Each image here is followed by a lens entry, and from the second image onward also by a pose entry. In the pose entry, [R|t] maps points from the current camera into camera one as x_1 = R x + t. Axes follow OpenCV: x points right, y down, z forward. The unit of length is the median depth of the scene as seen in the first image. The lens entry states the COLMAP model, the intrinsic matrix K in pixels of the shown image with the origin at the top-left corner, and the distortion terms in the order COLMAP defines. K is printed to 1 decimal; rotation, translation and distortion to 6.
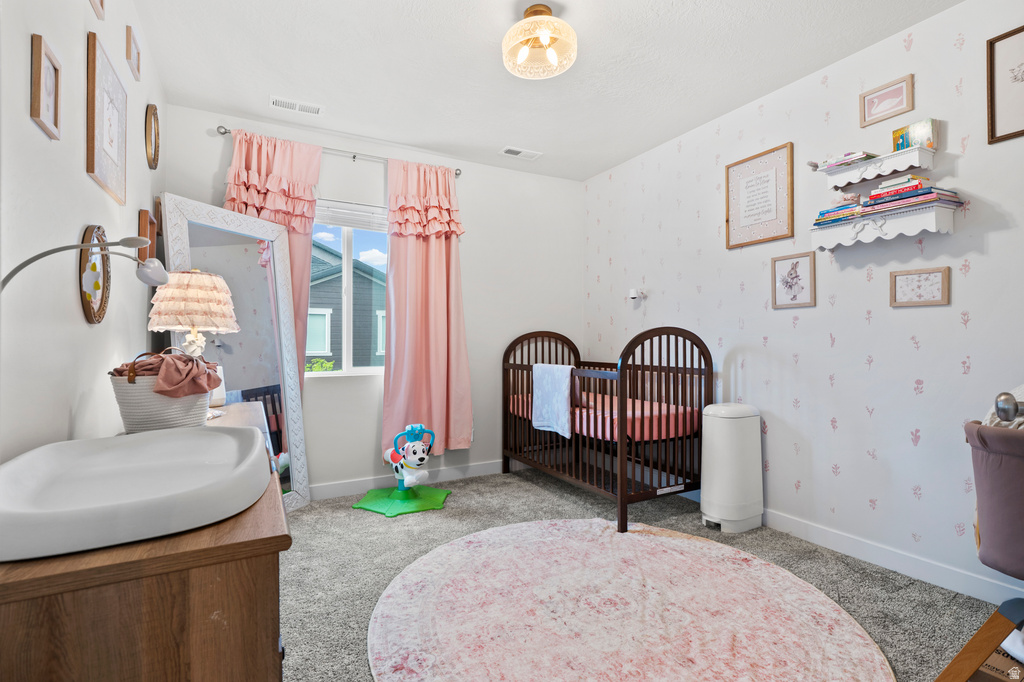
lens RADIAL K [[481.3, 0, 507.7], [0, 481.3, 337.7], [0, 0, 1]] dist [-0.001220, 0.000243]
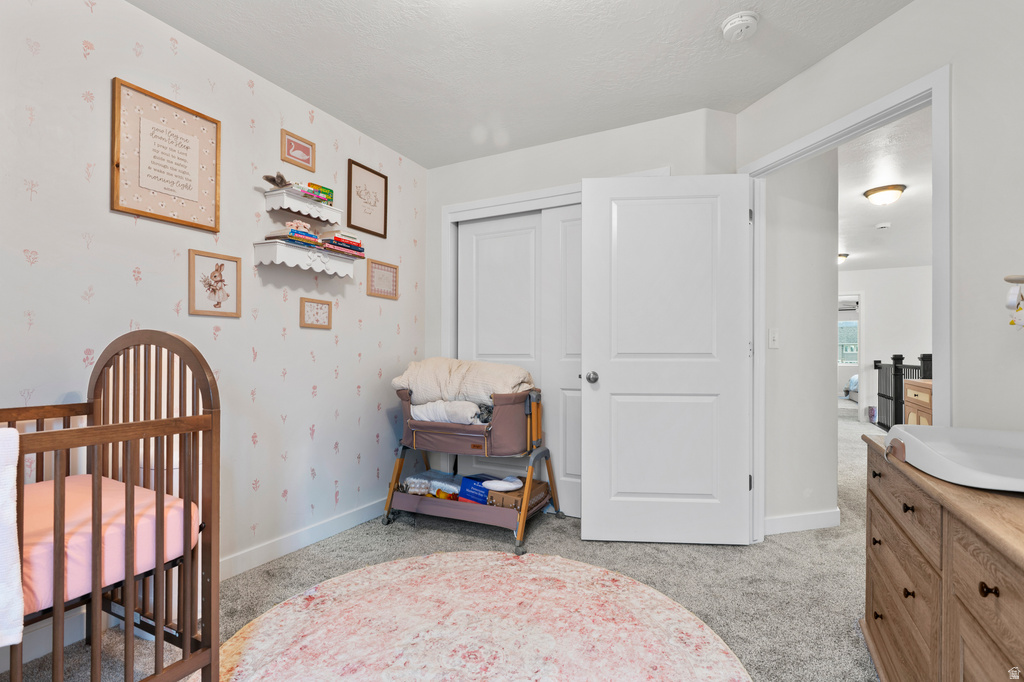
lens RADIAL K [[481.3, 0, 506.5], [0, 481.3, 352.0], [0, 0, 1]] dist [-0.001220, 0.000243]
pose [[-0.552676, 0.004560, 0.833384, -0.437288], [-0.008561, 0.999901, -0.011148, 0.006871], [-0.833352, -0.013296, -0.552582, 1.134092]]
